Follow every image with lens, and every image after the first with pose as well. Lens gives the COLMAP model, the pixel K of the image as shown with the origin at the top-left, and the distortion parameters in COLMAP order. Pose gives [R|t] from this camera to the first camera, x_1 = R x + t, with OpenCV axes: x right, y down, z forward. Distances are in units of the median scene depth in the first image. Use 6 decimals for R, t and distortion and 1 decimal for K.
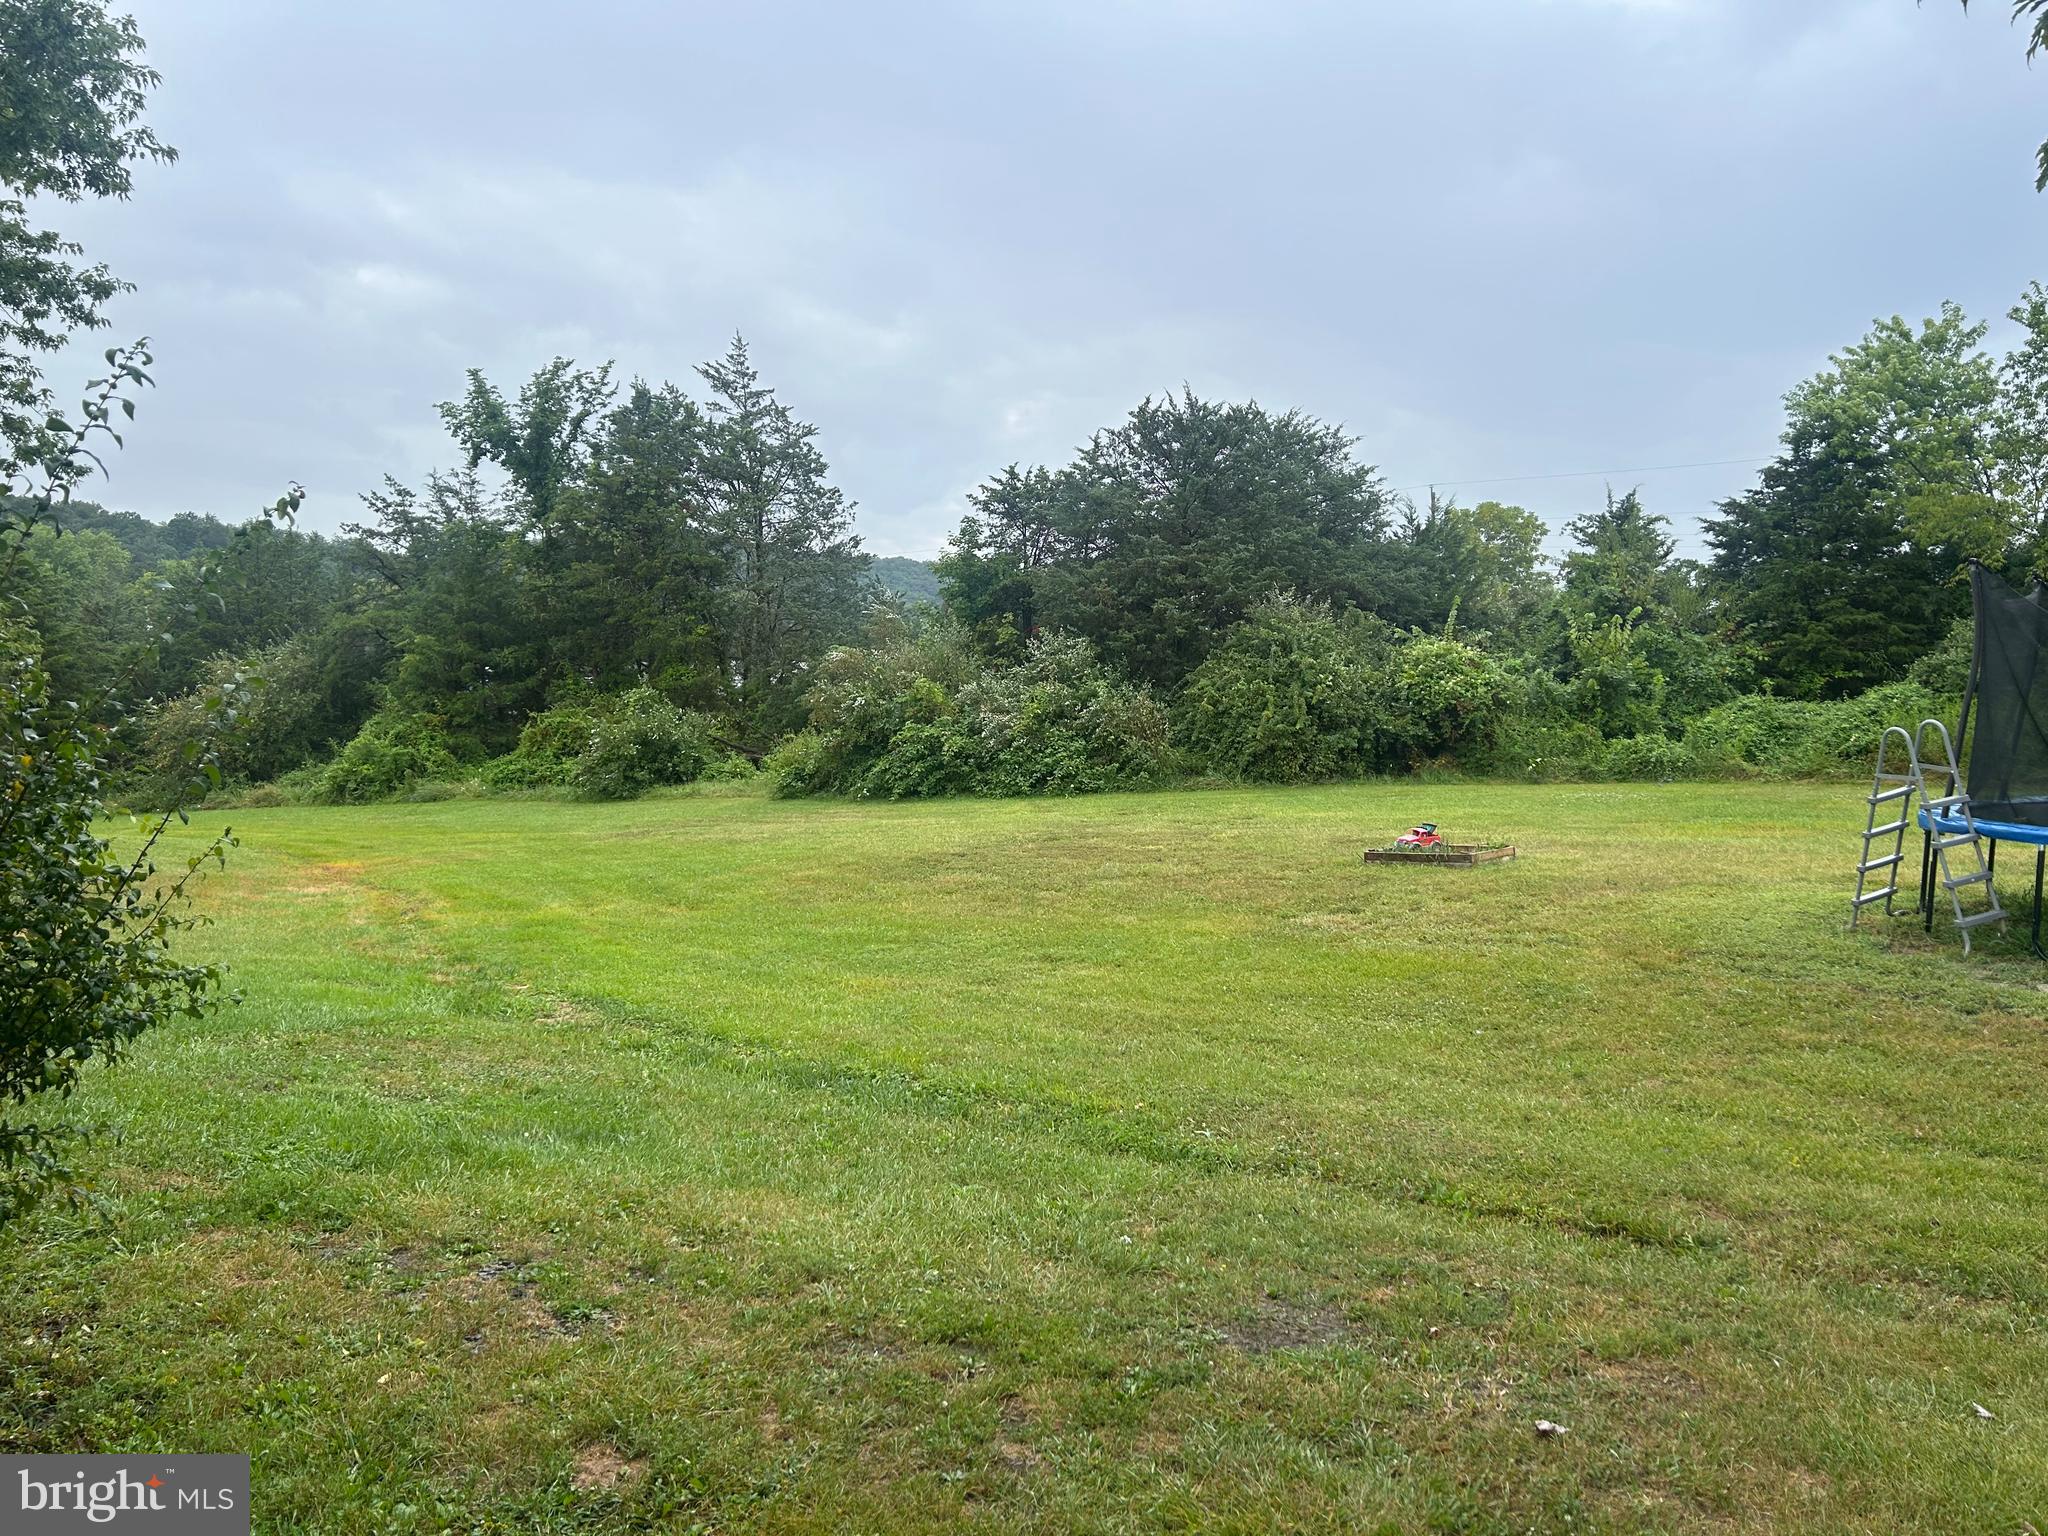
lens RADIAL K [[1547.8, 0, 1019.6], [0, 1547.8, 788.2], [0, 0, 1]] dist [0.039048, -0.032706]
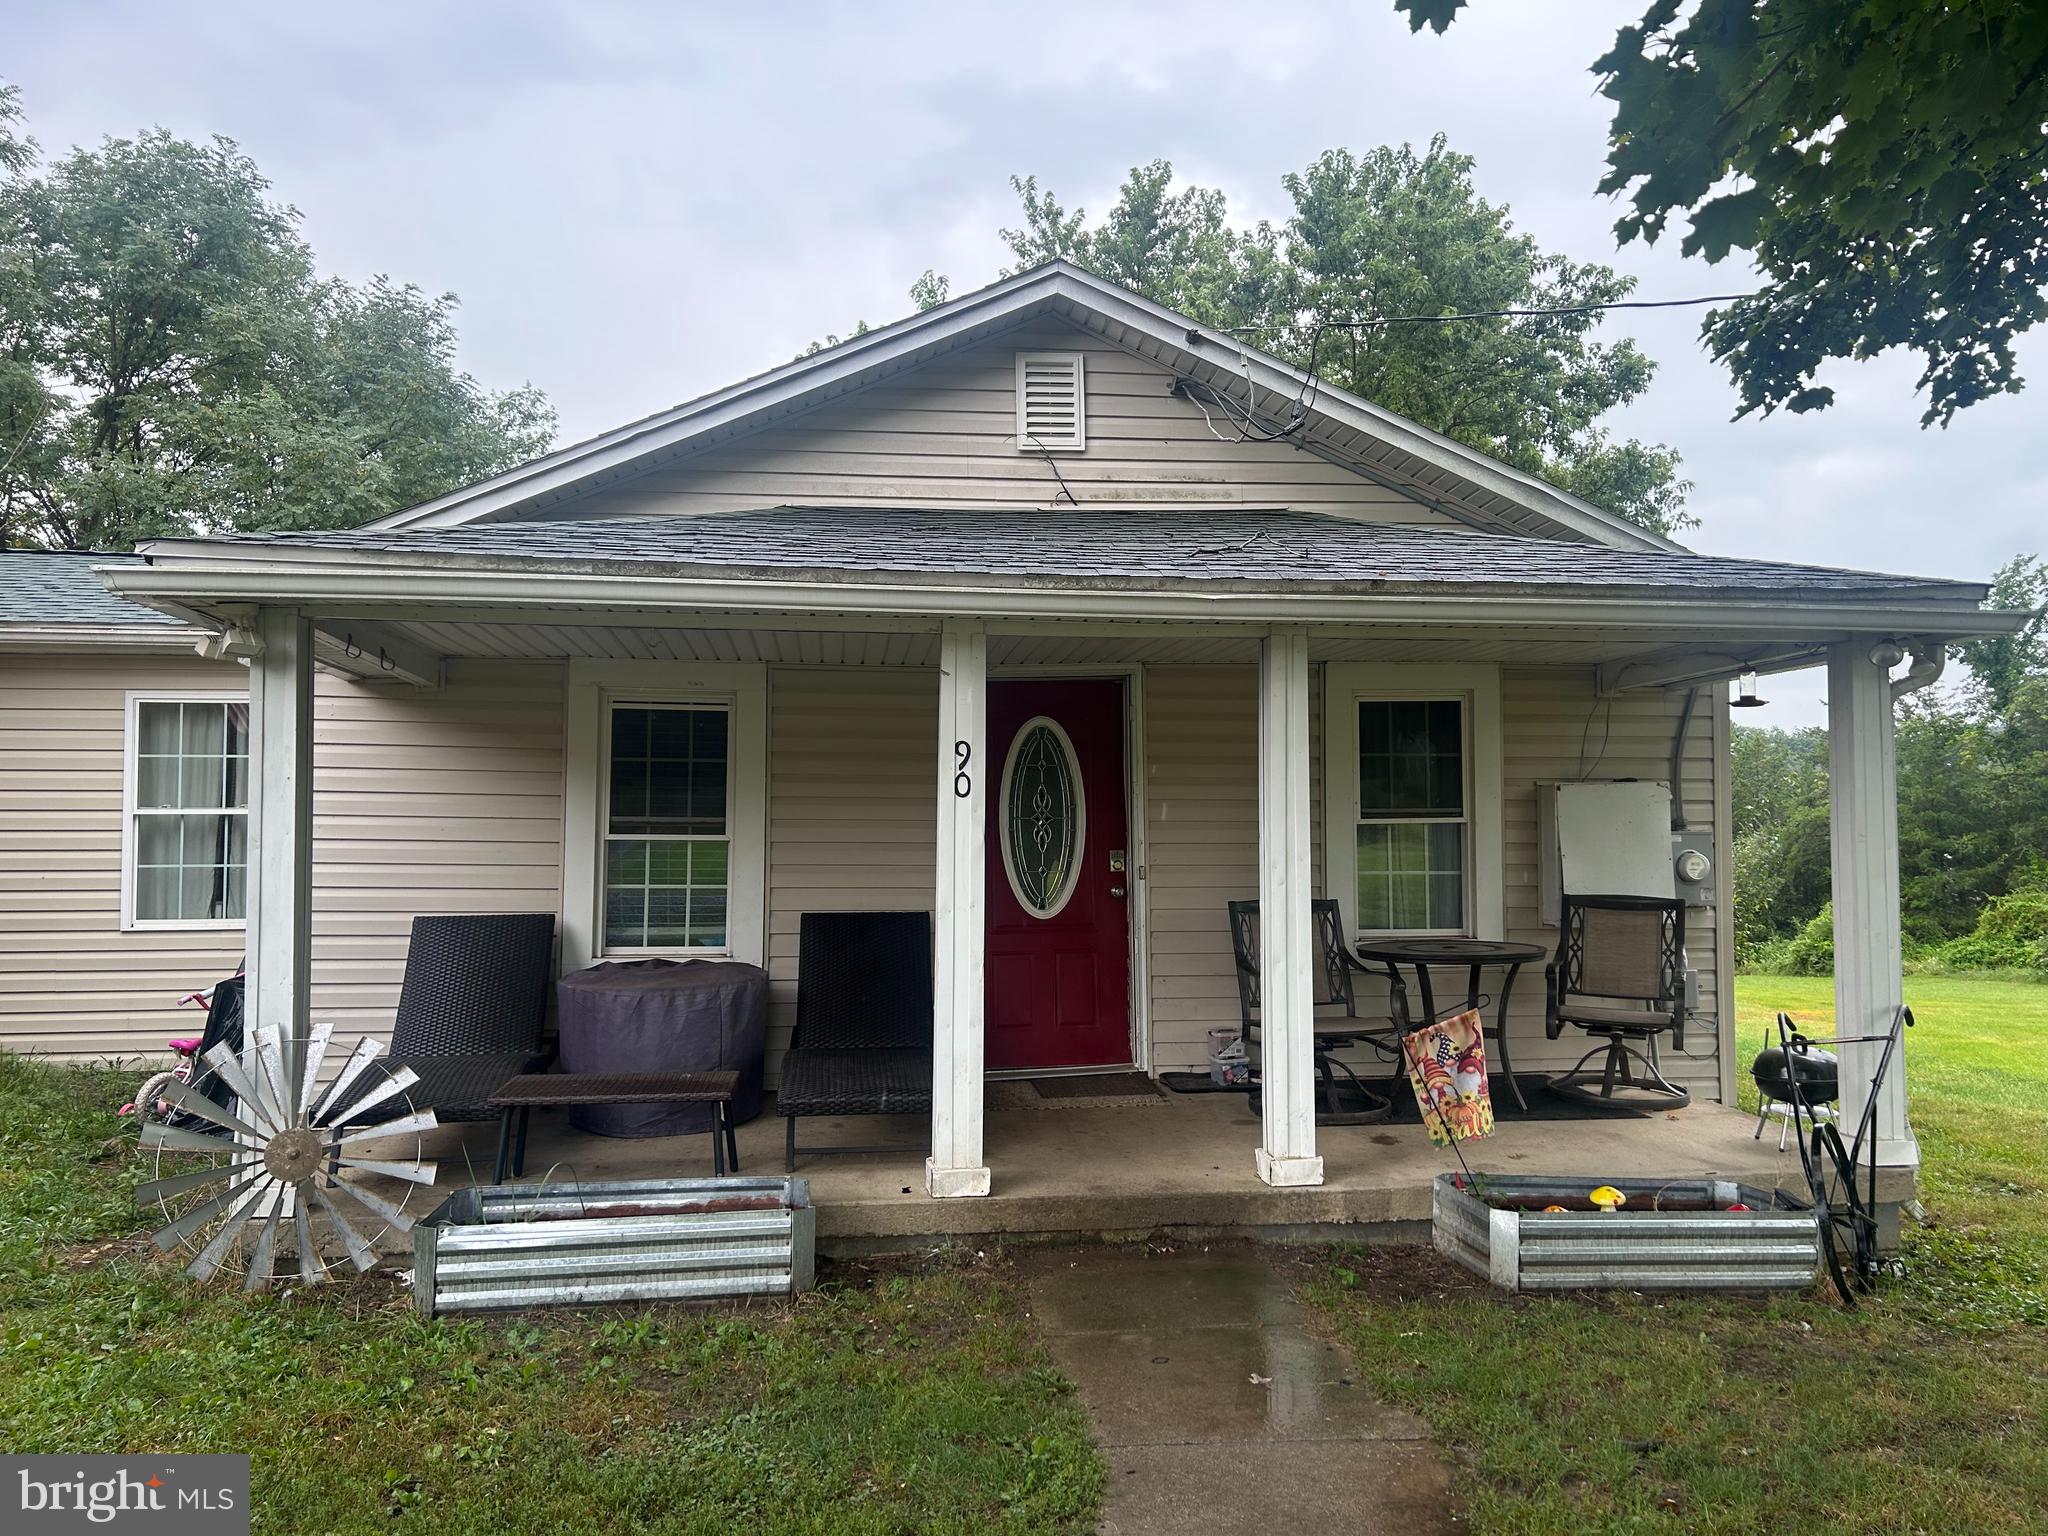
lens RADIAL K [[1547.8, 0, 1045.2], [0, 1547.8, 765.9], [0, 0, 1]] dist [0.039048, -0.032706]
pose [[0.651873, -0.049738, -0.756696, 0.069112], [-0.054977, 0.992121, -0.112574, 0.017210], [0.756333, 0.114985, 0.644002, -0.161884]]
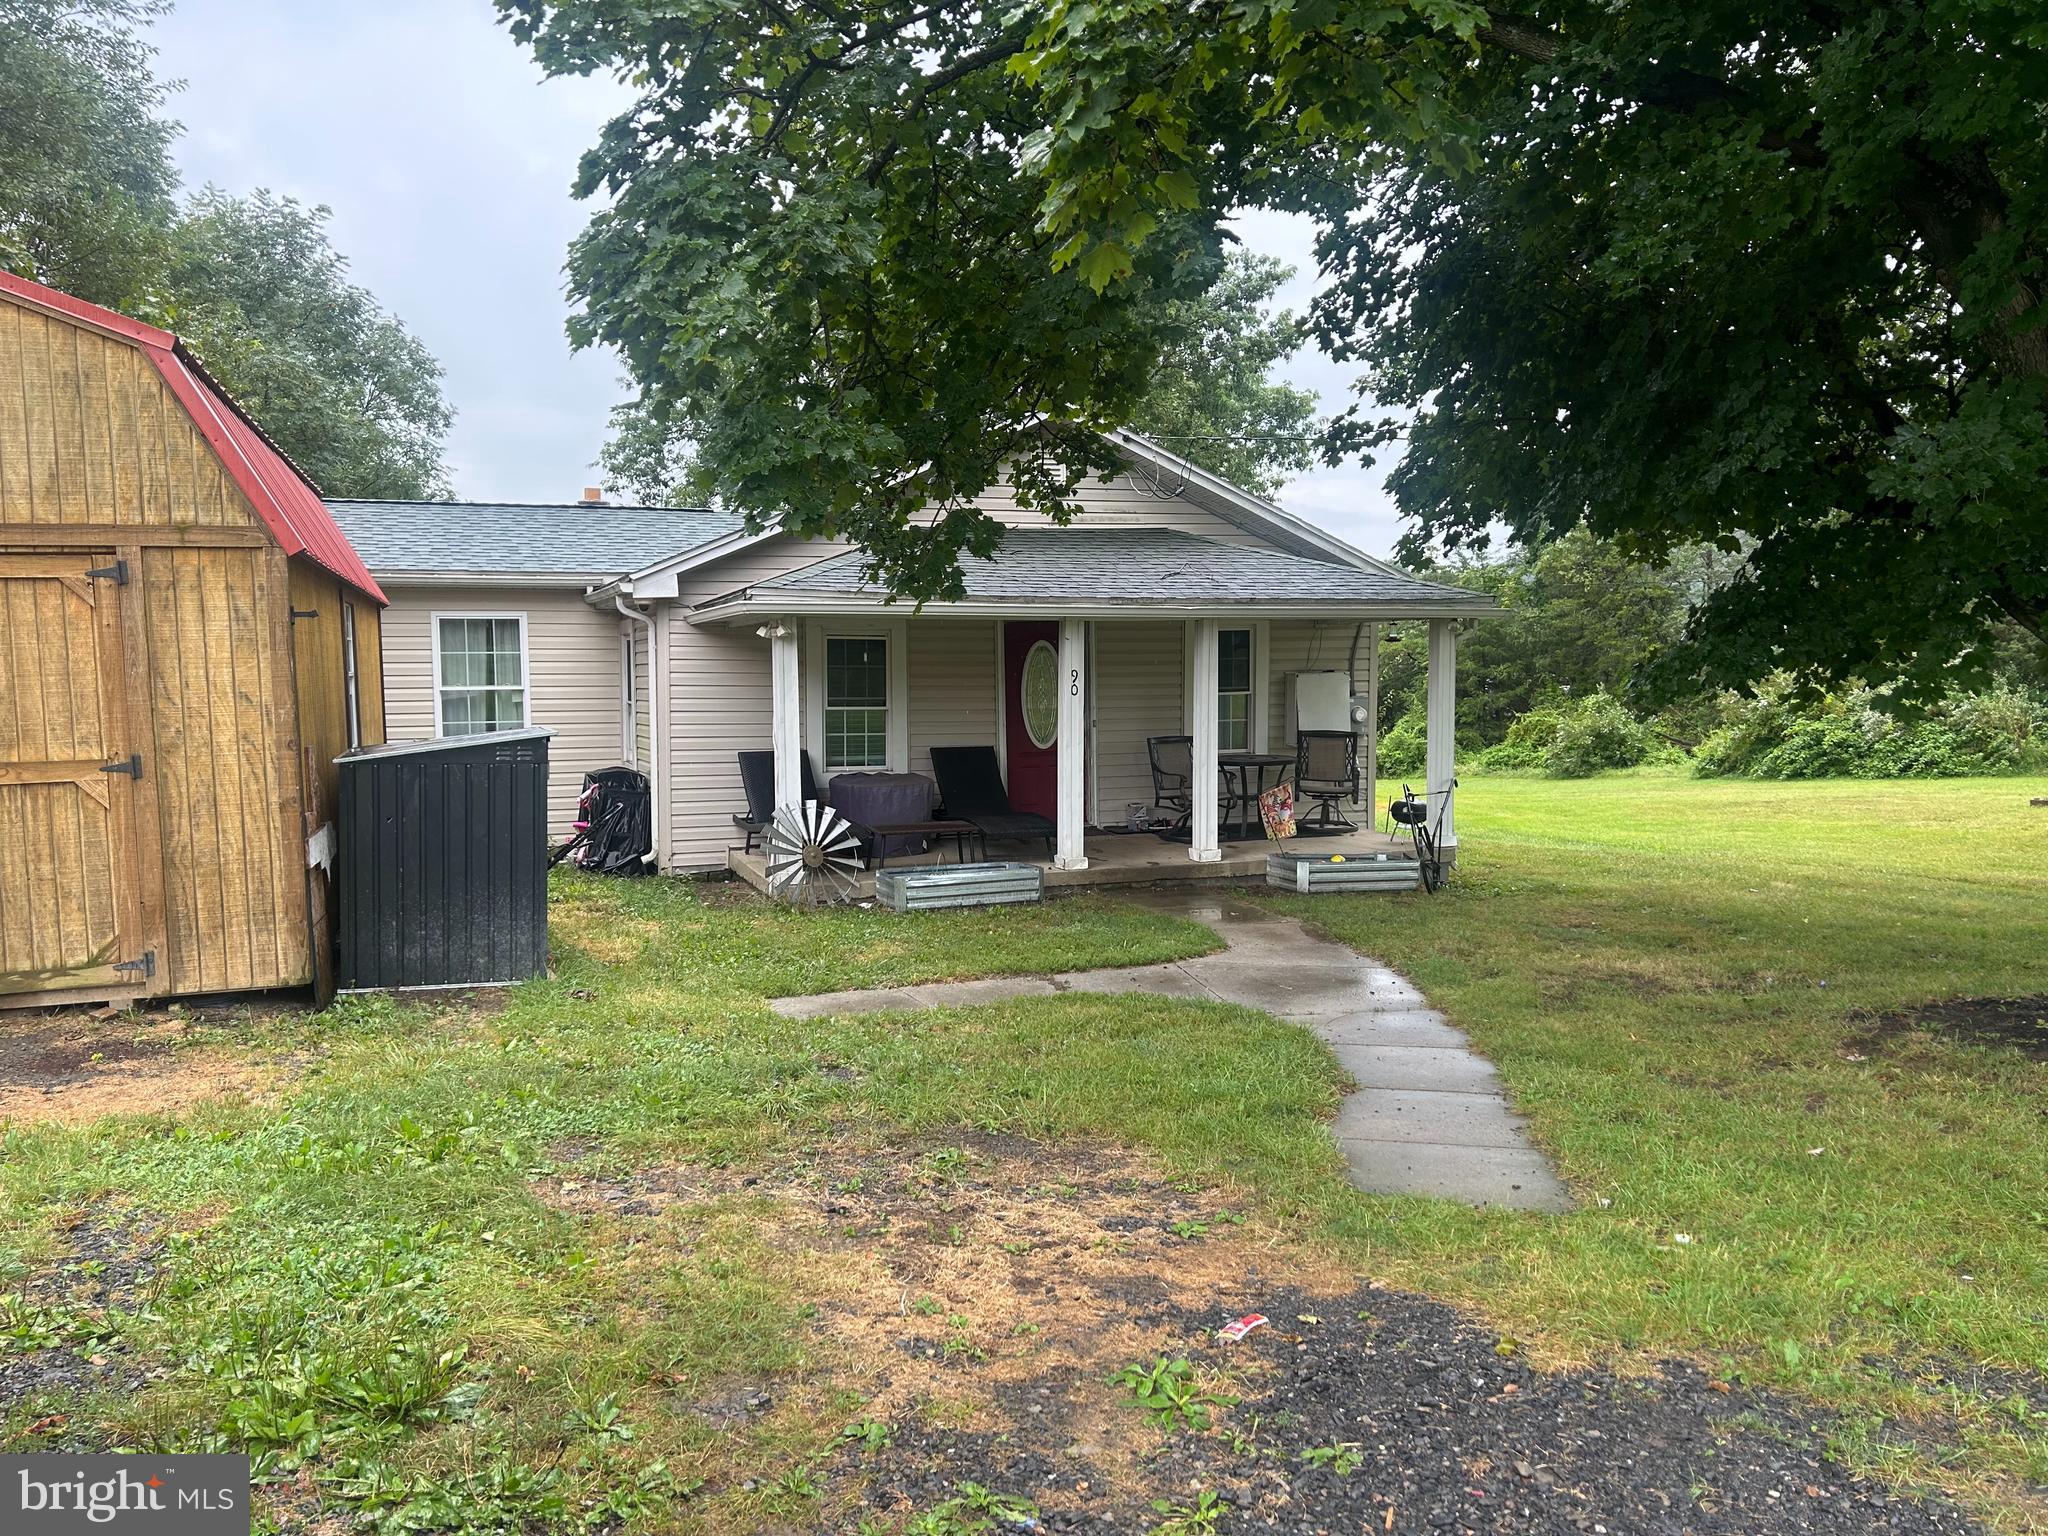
lens RADIAL K [[1547.8, 0, 1021.5], [0, 1547.8, 777.1], [0, 0, 1]] dist [0.039048, -0.032706]
pose [[0.807019, 0.027254, -0.589896, 0.129487], [-0.034426, 0.999407, -0.000923, 0.021640], [0.589521, 0.021052, 0.807479, -0.323275]]
